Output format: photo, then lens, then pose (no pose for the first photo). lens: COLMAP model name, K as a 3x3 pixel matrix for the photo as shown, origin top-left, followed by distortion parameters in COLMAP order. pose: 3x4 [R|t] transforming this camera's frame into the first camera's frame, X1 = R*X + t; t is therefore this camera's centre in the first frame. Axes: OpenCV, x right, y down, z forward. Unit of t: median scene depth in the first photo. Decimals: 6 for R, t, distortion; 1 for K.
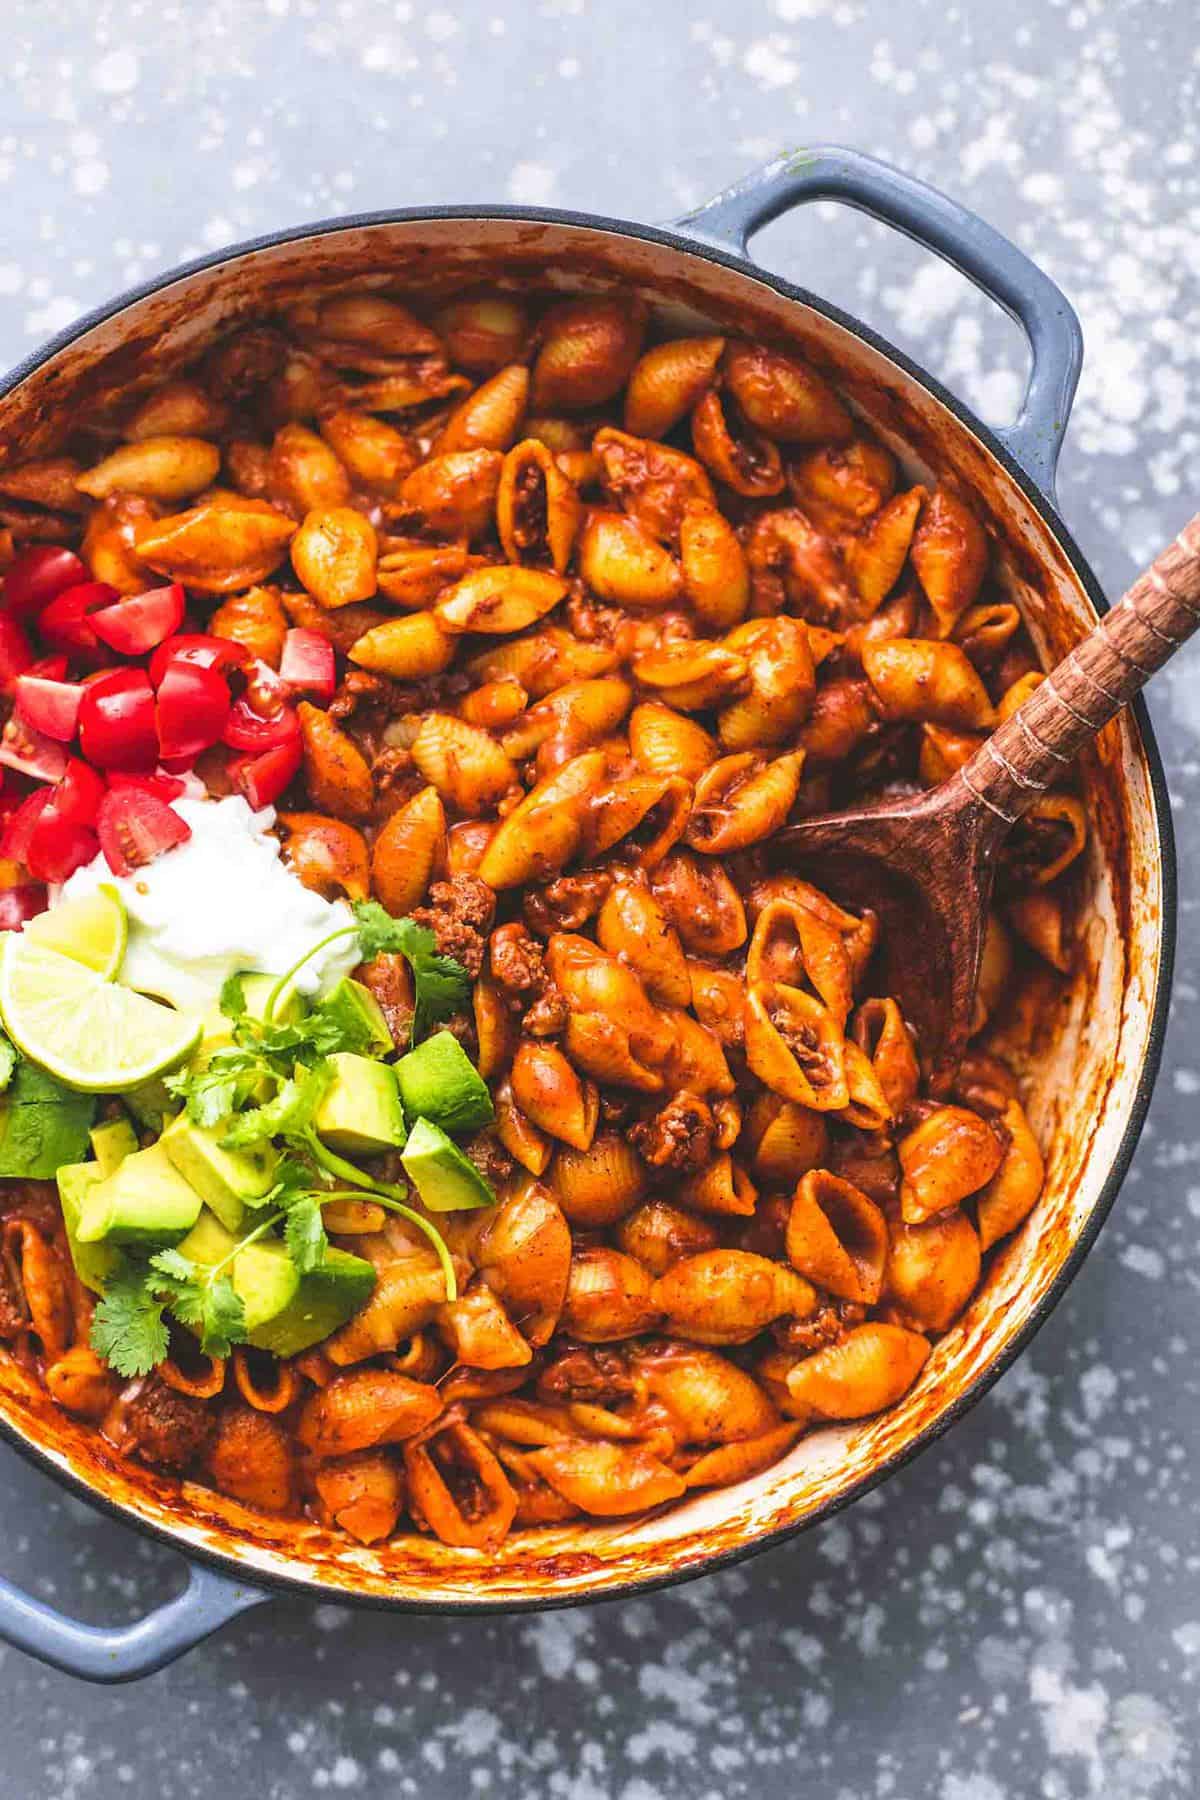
lens RADIAL K [[2394.4, 0, 596.5], [0, 2394.4, 829.5], [0, 0, 1]] dist [-0.152314, 0.000000]
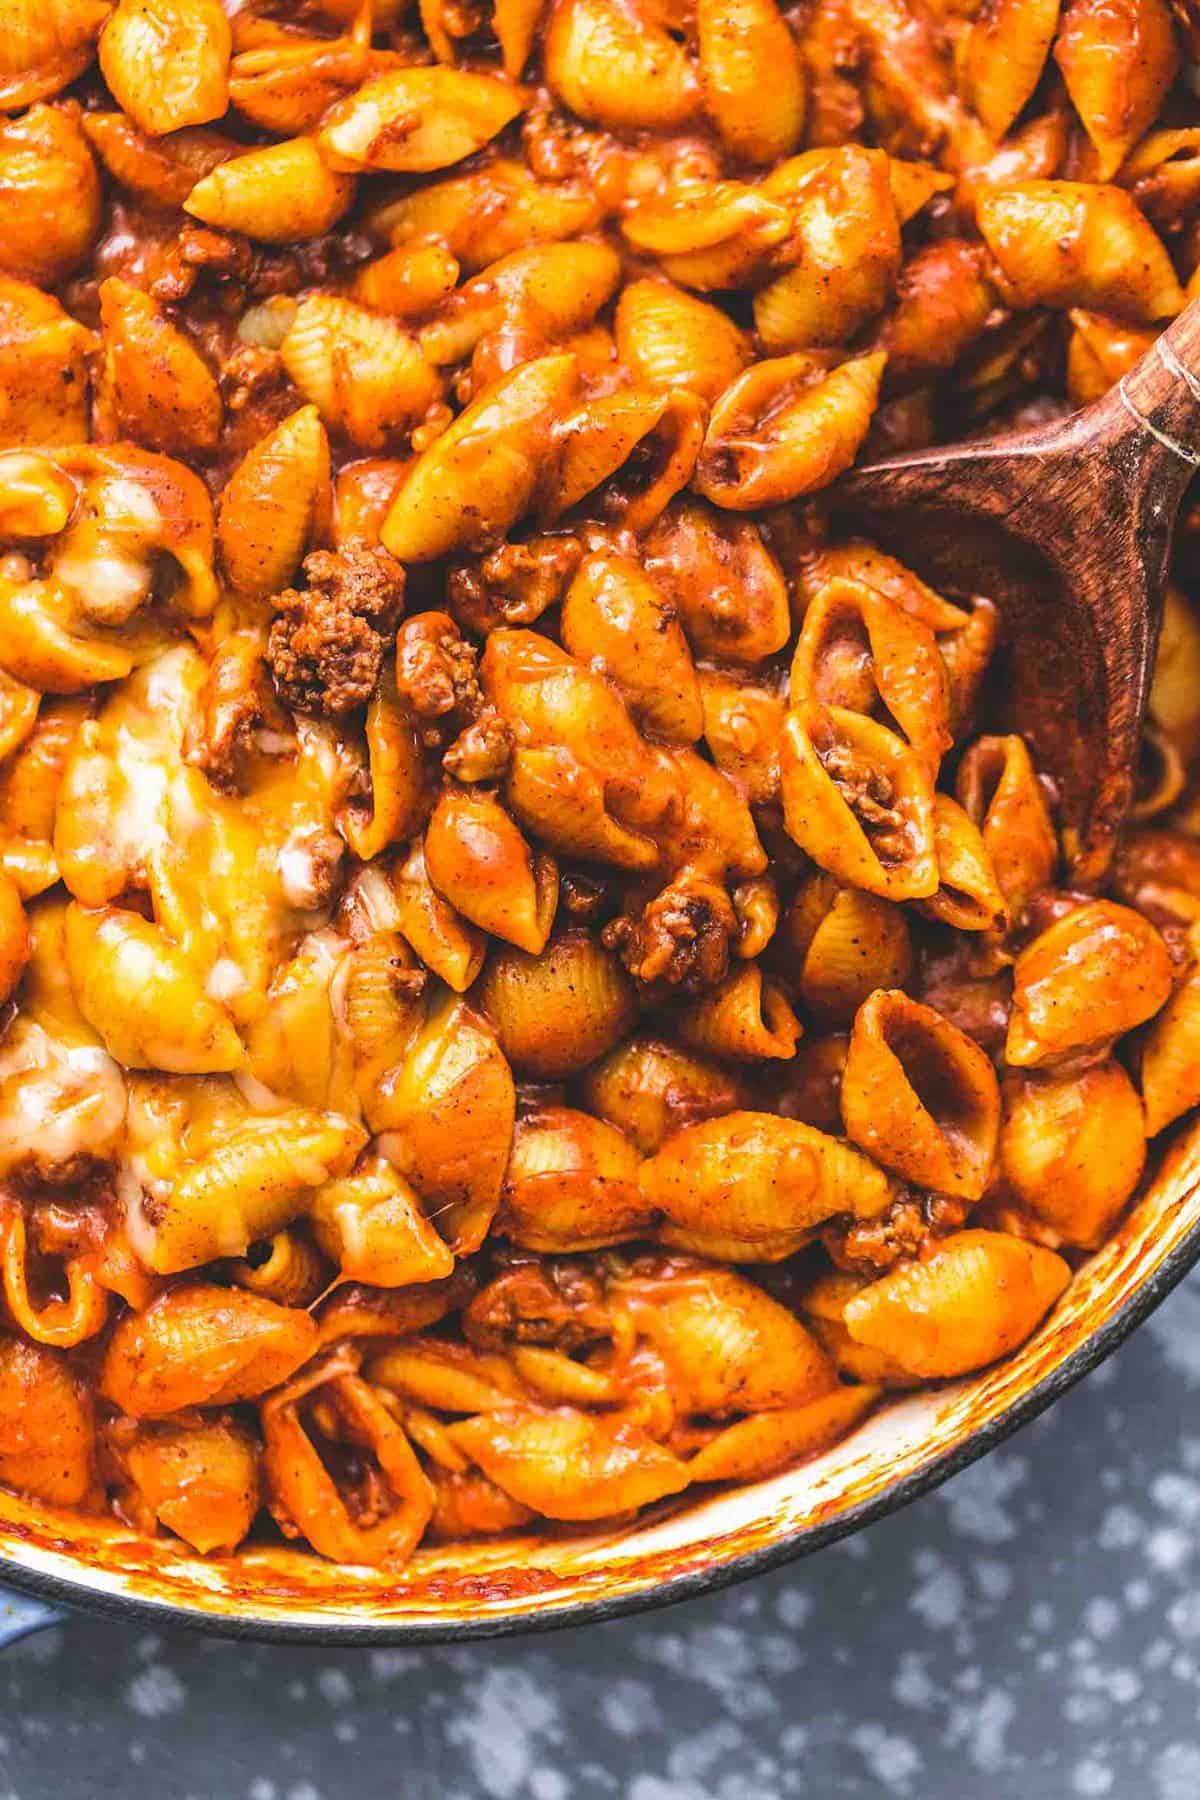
lens RADIAL K [[5462.4, 0, 605.2], [0, 5462.4, 897.6], [0, 0, 1]] dist [-0.321837, 0.000000]
pose [[0.999038, 0.006515, -0.043359, 0.077782], [-0.004074, 0.998414, 0.056157, 0.032762], [0.043657, -0.055927, 0.997480, -0.492441]]
